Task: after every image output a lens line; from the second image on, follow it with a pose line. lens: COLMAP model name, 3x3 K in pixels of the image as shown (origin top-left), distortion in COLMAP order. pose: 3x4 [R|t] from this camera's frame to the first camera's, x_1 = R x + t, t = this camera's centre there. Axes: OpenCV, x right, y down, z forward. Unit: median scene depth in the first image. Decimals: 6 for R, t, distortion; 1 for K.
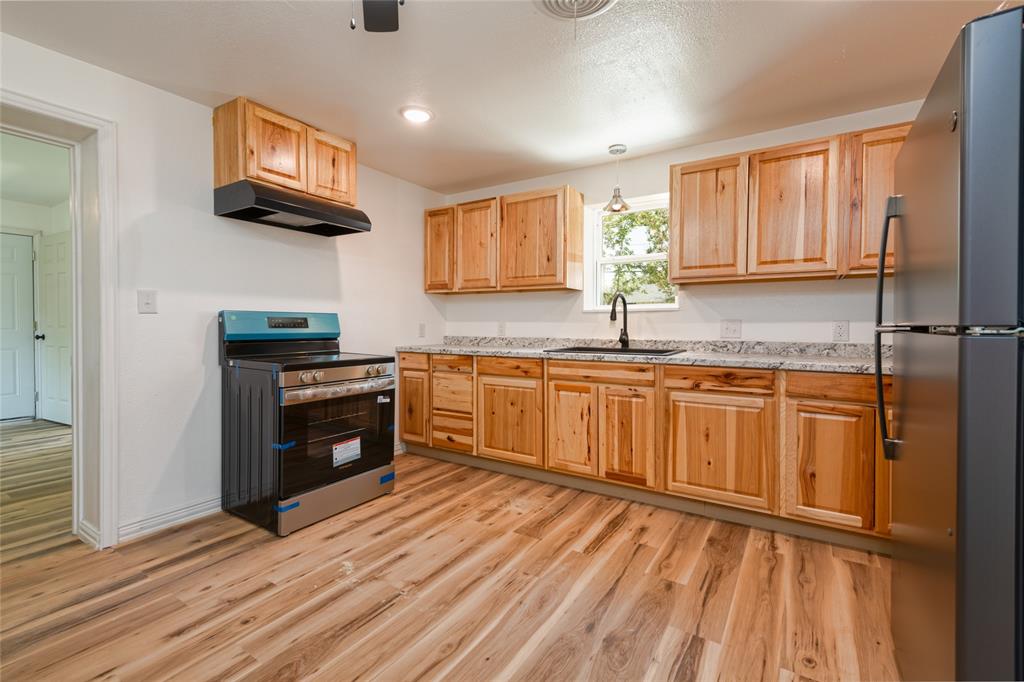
lens RADIAL K [[451.7, 0, 514.0], [0, 451.7, 332.7], [0, 0, 1]] dist [0.013846, -0.001962]
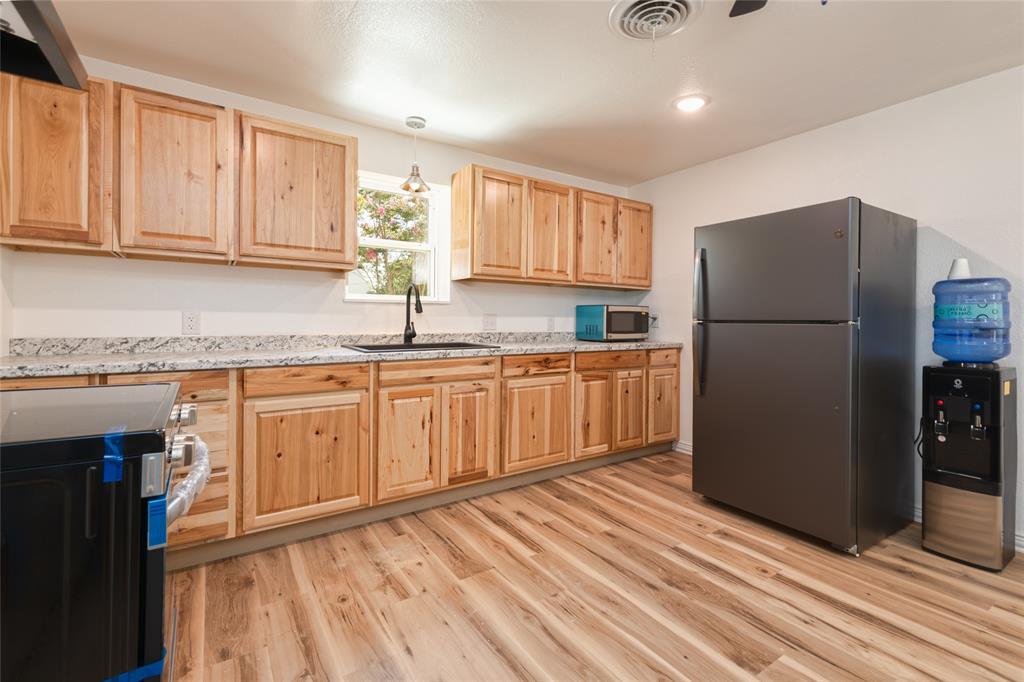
lens RADIAL K [[451.7, 0, 544.8], [0, 451.7, 324.5], [0, 0, 1]] dist [0.013846, -0.001962]
pose [[0.388730, -0.008235, 0.921315, -0.571343], [0.009402, 0.999943, 0.004971, -0.006960], [-0.921304, 0.006730, 0.388785, 0.471468]]
